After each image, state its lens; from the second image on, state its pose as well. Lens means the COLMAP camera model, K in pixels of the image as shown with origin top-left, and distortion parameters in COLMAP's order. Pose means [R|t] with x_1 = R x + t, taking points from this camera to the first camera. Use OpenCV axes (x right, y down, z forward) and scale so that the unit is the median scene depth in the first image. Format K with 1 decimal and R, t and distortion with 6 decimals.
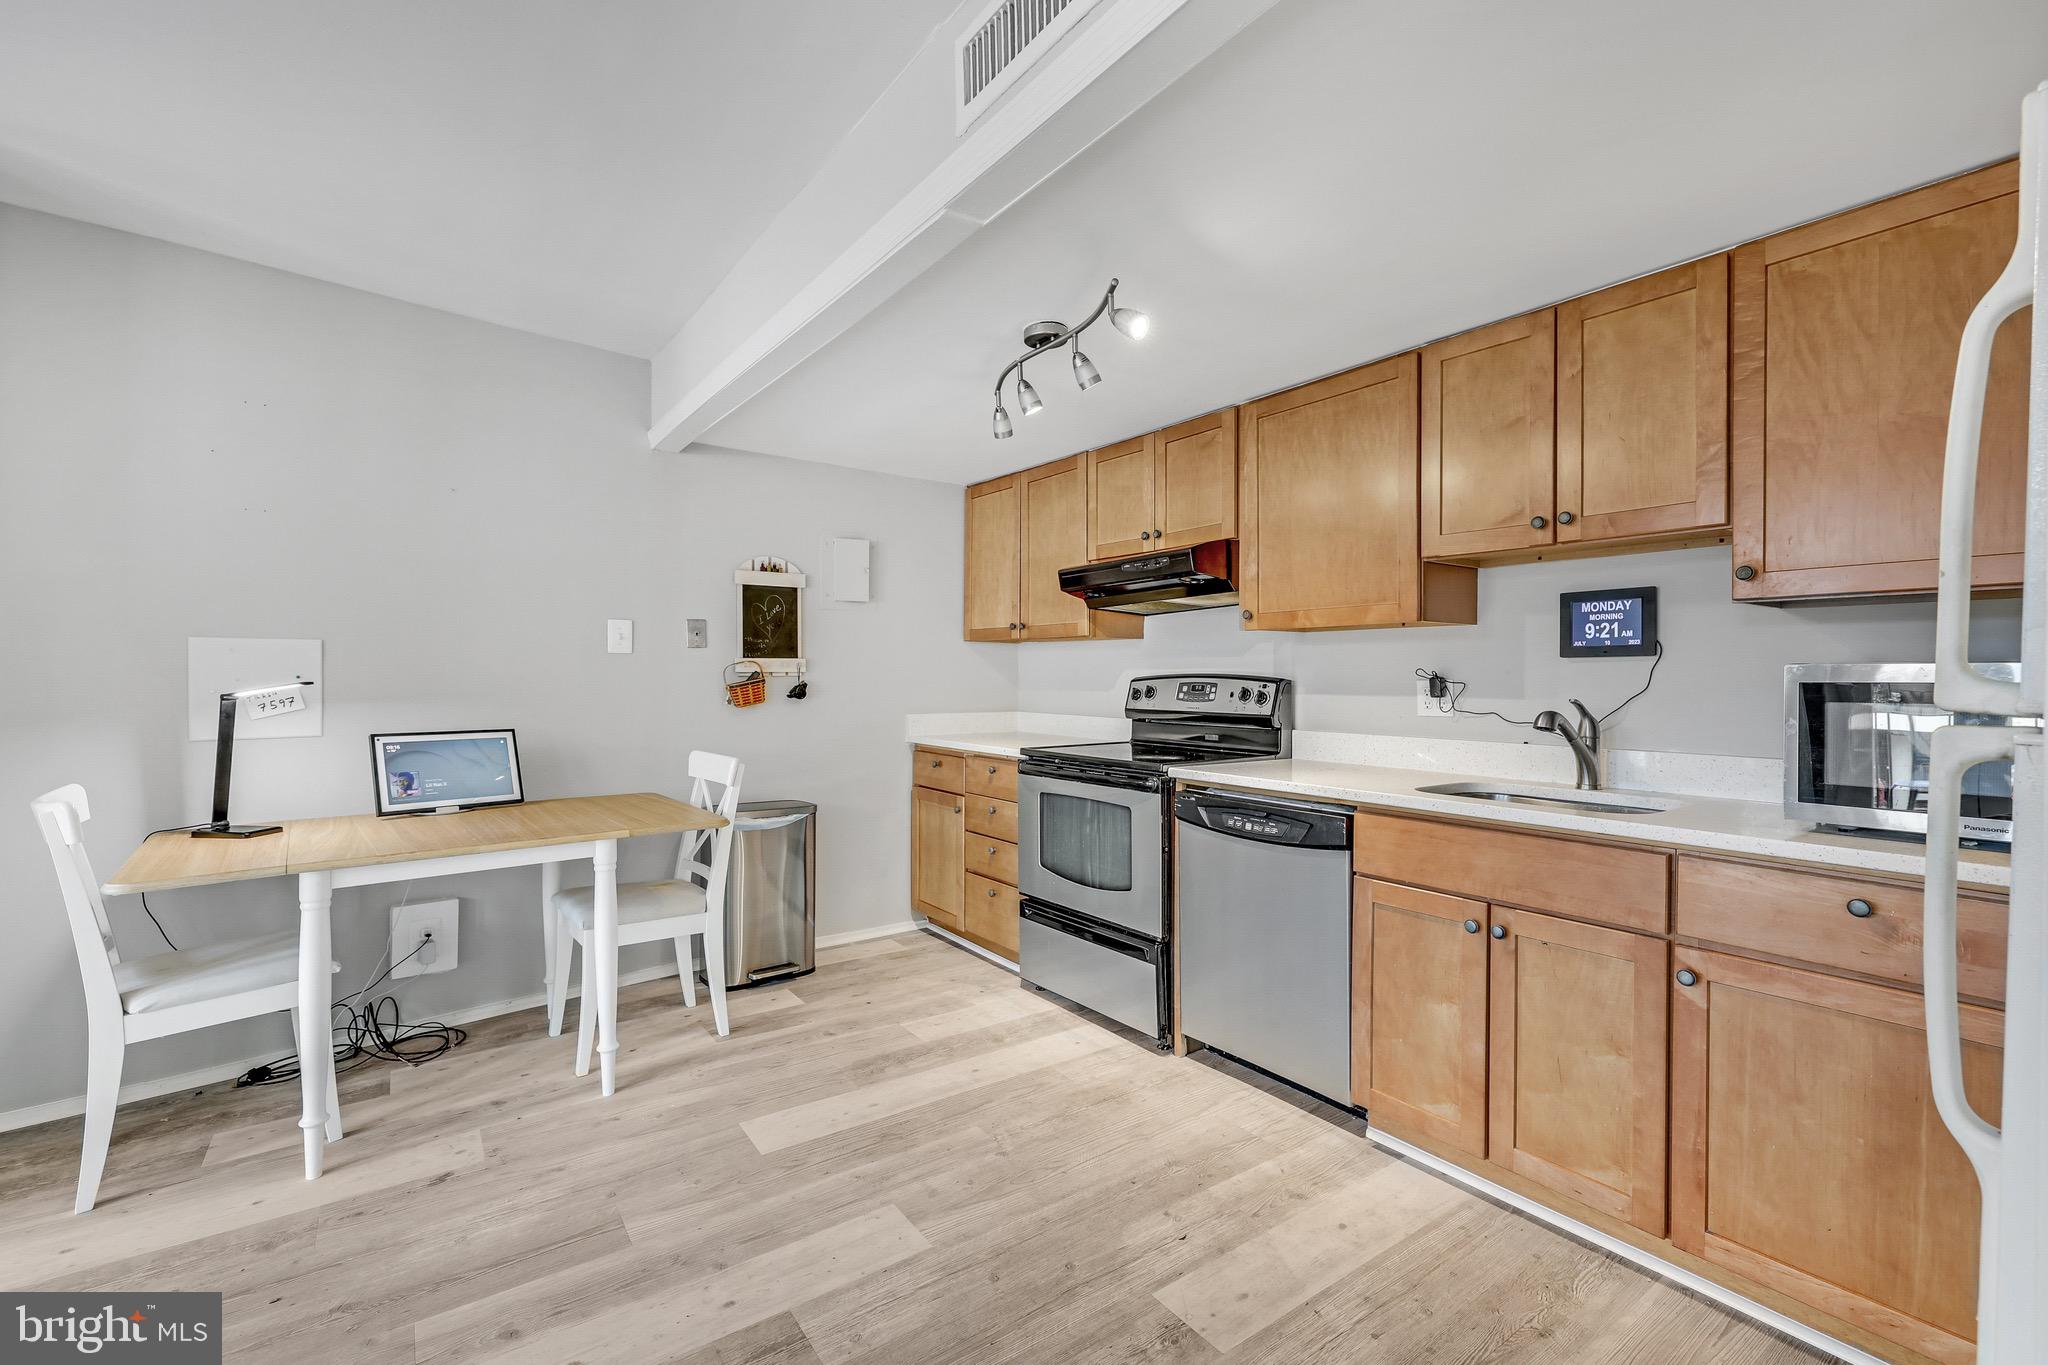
lens RADIAL K [[875.4, 0, 1021.4], [0, 875.4, 679.2], [0, 0, 1]] dist [-0.000962, 0.000155]
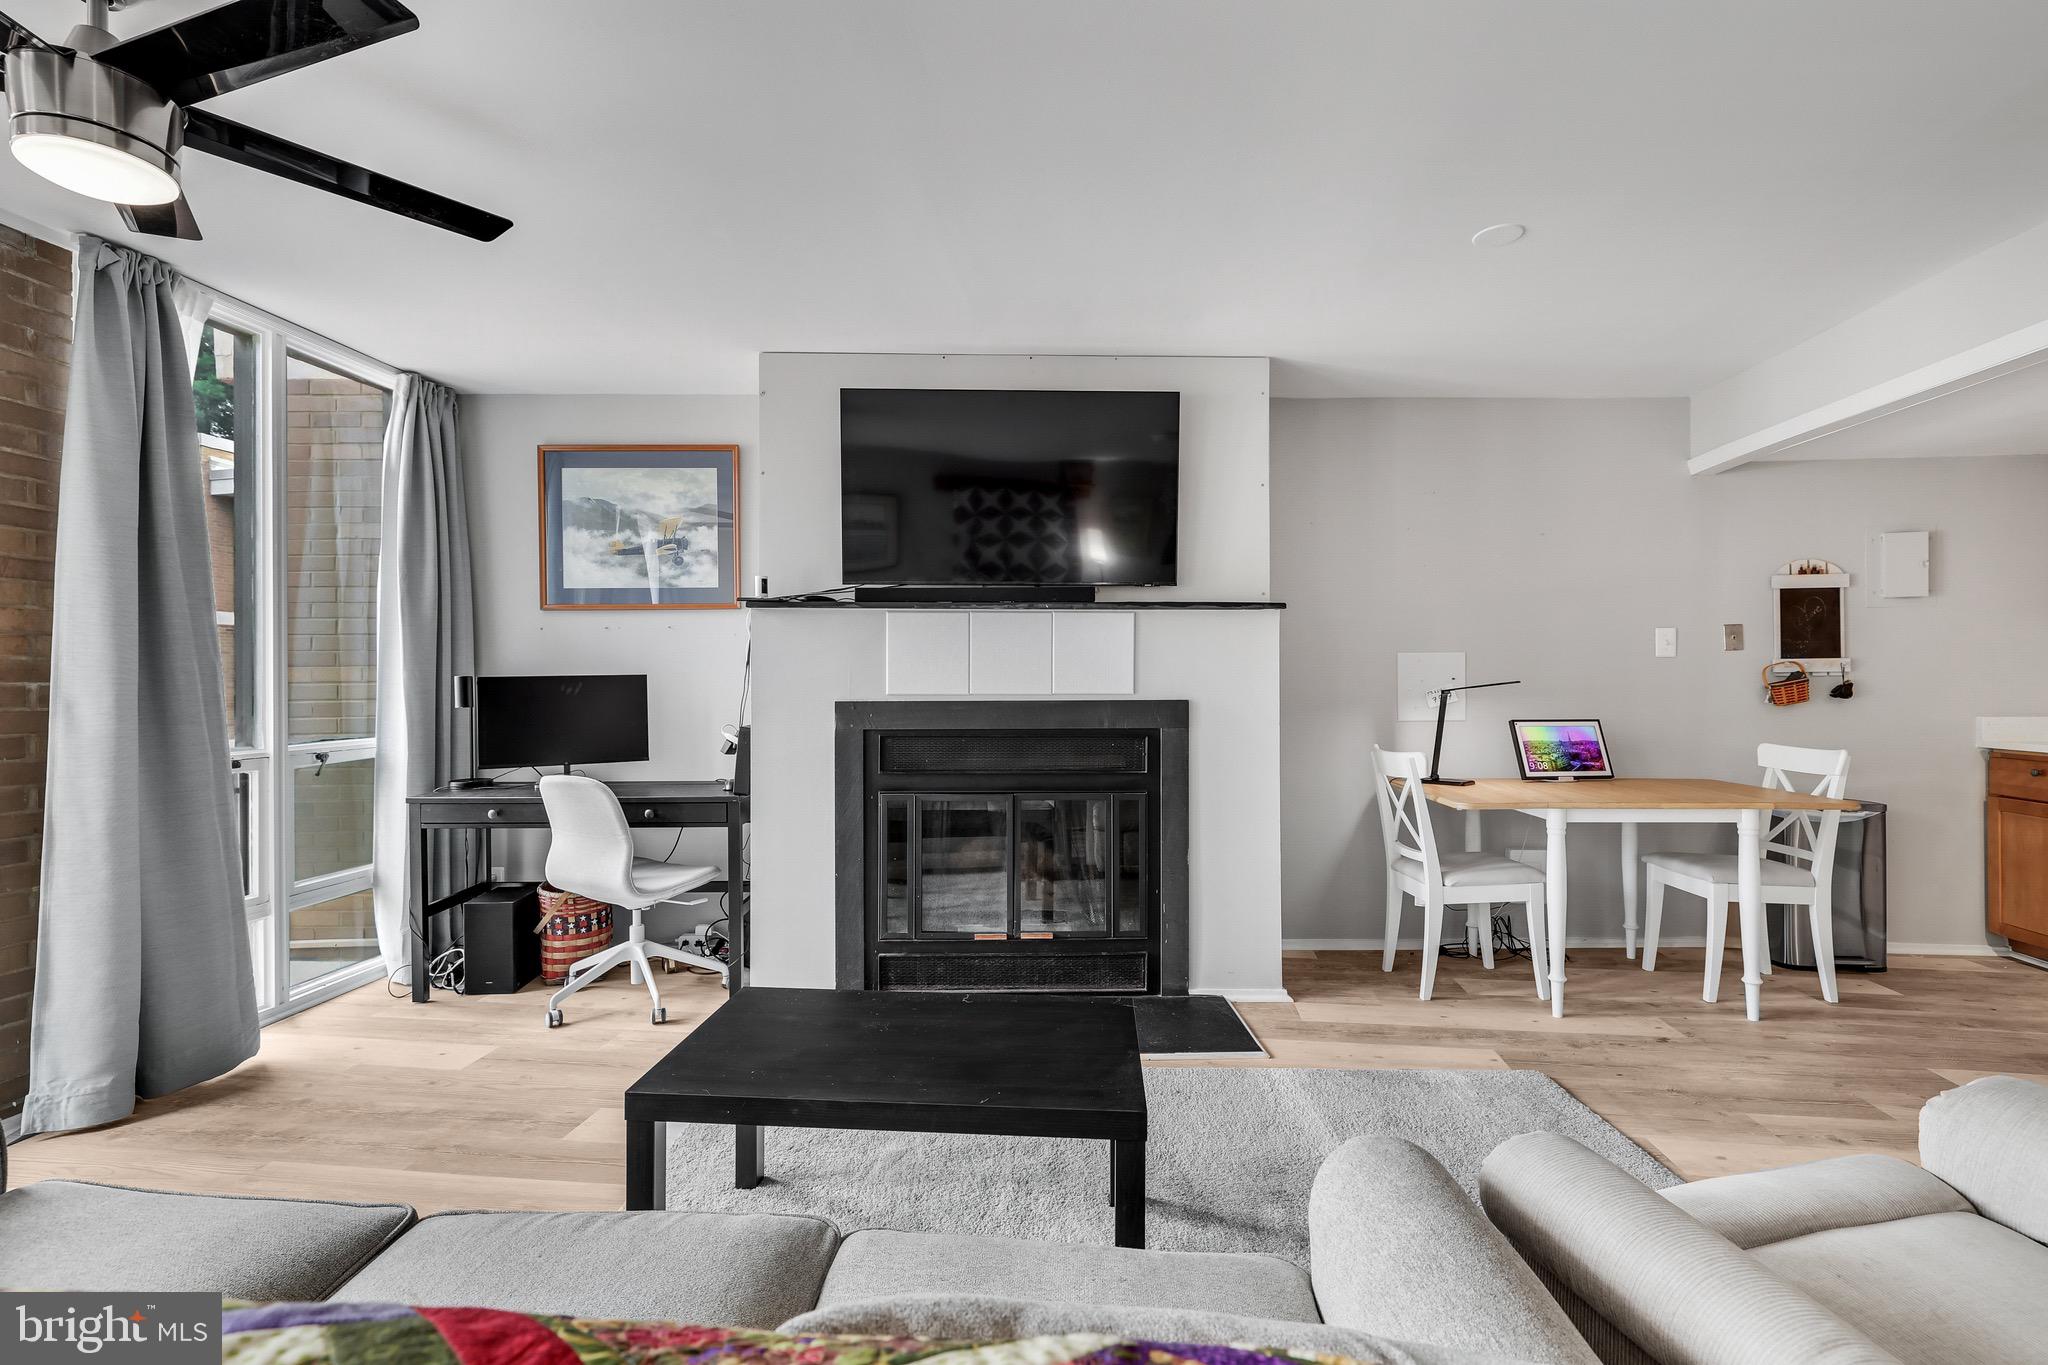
lens RADIAL K [[917.0, 0, 1030.4], [0, 917.0, 680.3], [0, 0, 1]] dist [-0.000965, 0.000005]
pose [[0.731994, -0.007341, -0.681272, -0.286836], [0.003621, 0.999970, -0.006884, 0.007264], [0.681302, 0.002572, 0.731998, -0.522412]]
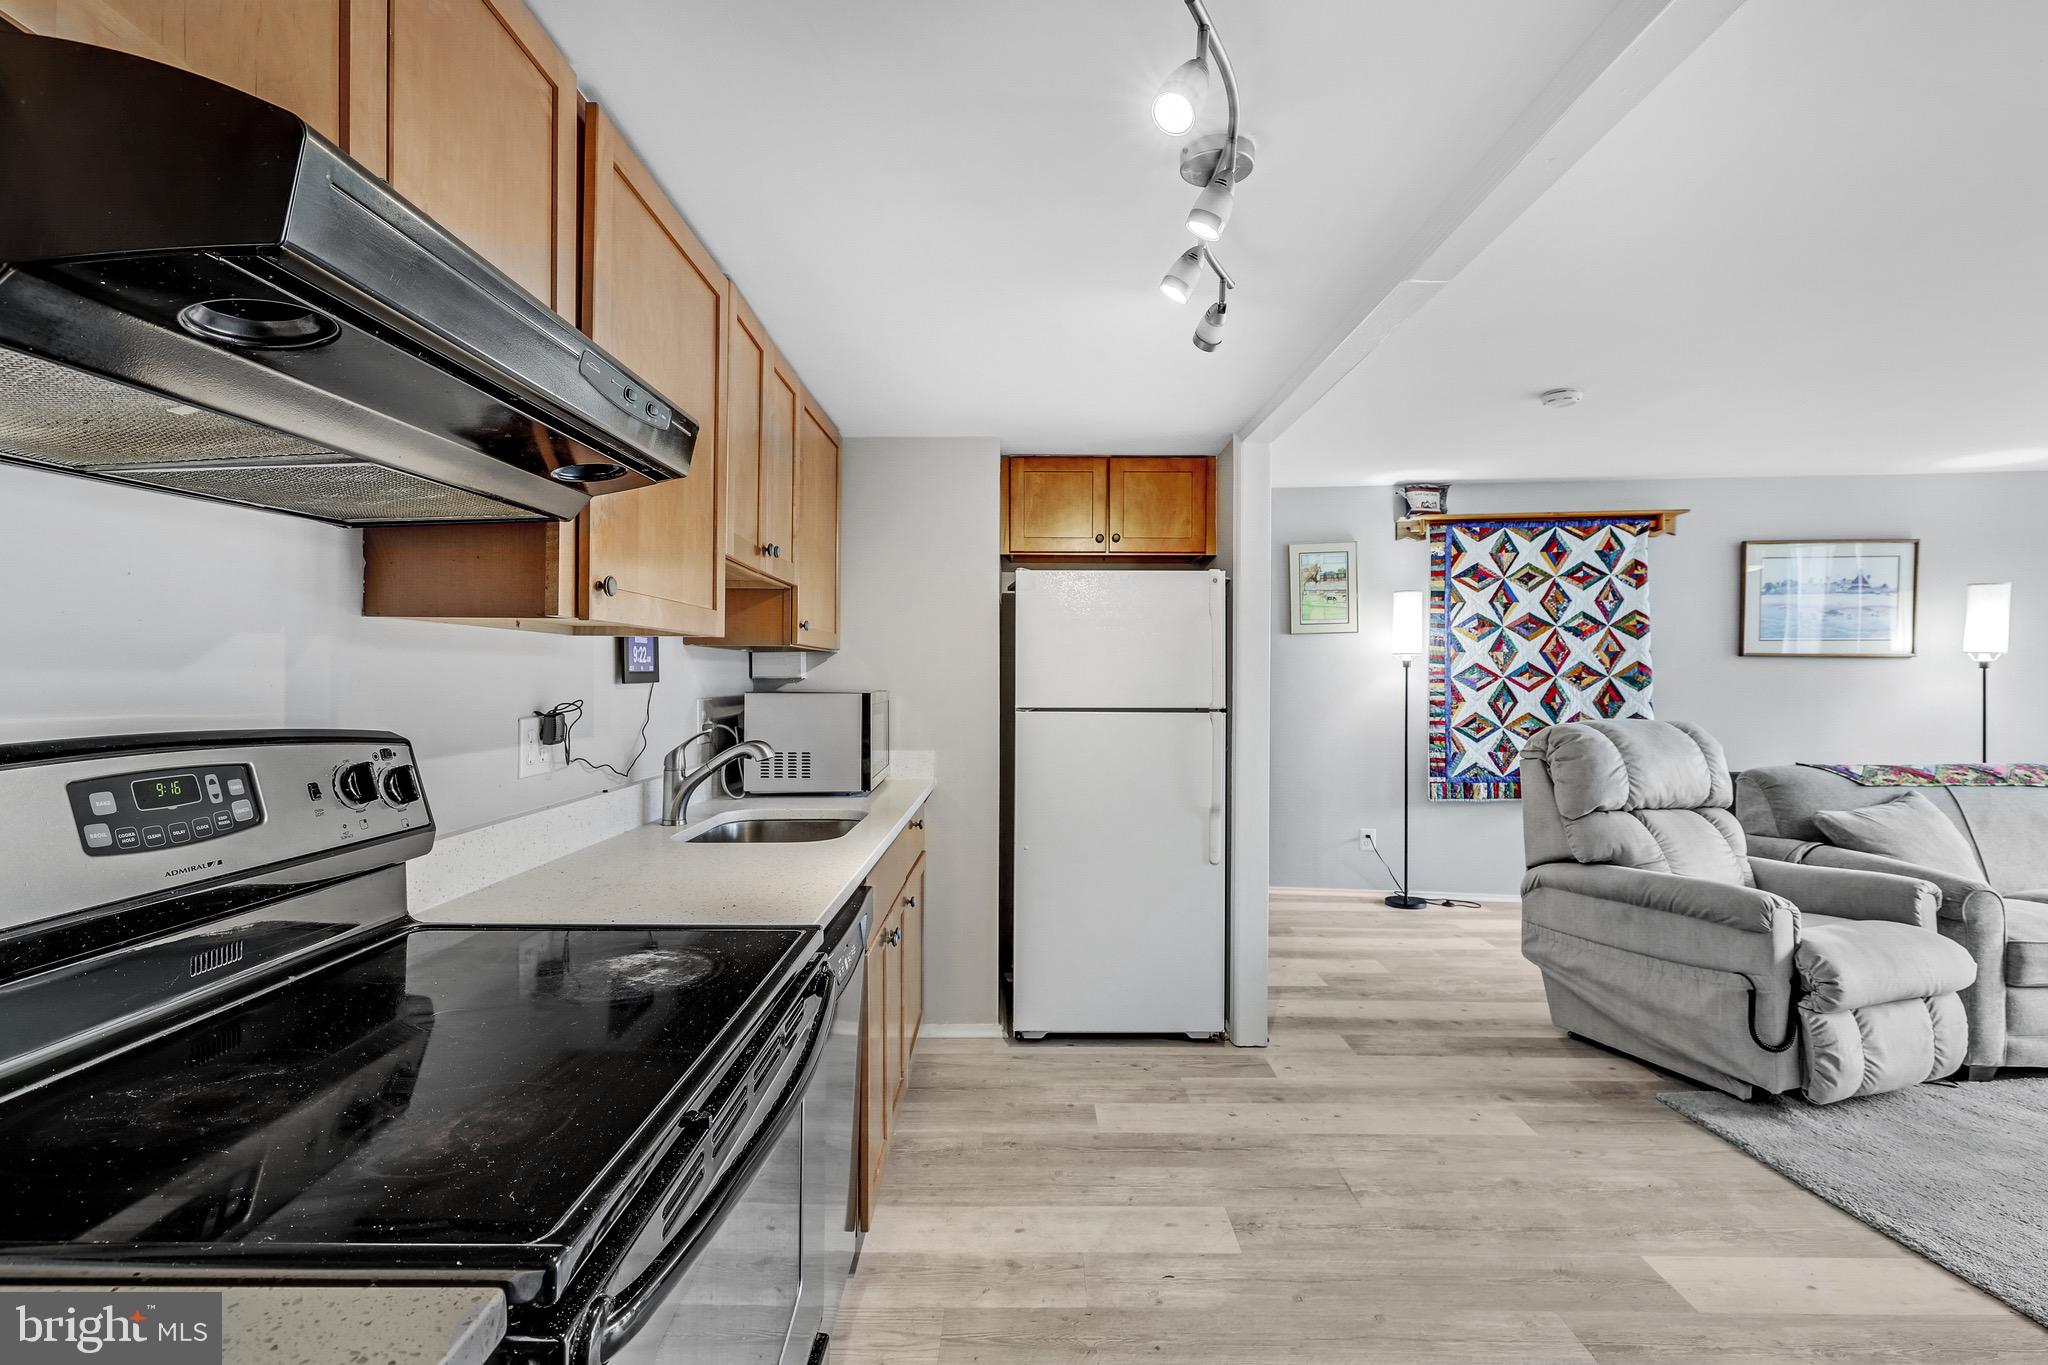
lens RADIAL K [[928.6, 0, 1020.5], [0, 928.6, 677.6], [0, 0, 1]] dist [-0.004053, -0.000723]
pose [[-0.805596, -0.006199, 0.592434, -0.191831], [-0.005327, 0.999981, 0.003219, -0.030015], [-0.592442, -0.000563, -0.805613, 1.245677]]
